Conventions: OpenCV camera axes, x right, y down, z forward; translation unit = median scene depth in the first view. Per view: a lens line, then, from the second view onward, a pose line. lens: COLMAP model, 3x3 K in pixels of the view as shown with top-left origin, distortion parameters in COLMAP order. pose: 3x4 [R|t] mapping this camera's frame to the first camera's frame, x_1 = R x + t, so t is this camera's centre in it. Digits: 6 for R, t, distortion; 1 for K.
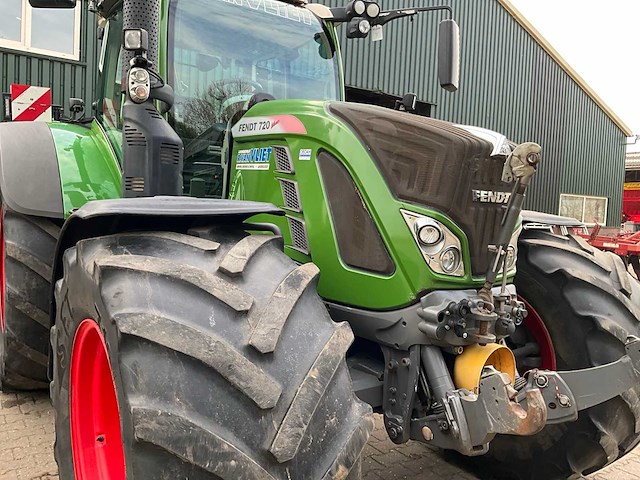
lens RADIAL K [[522.3, 0, 321.3], [0, 522.3, 236.0], [0, 0, 1]] dist [0.089224, -0.156339]
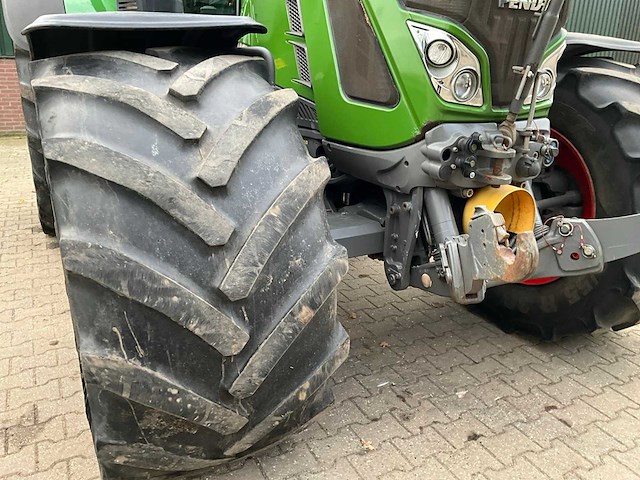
lens RADIAL K [[526.4, 0, 320.0], [0, 526.4, 240.0], [0, 0, 1]] dist [0.115960, -0.221851]
pose [[0.992446, 0.023452, -0.120421, 0.145155], [0.010236, 0.962308, 0.271769, 0.056495], [0.122255, -0.270949, 0.954799, 0.120538]]
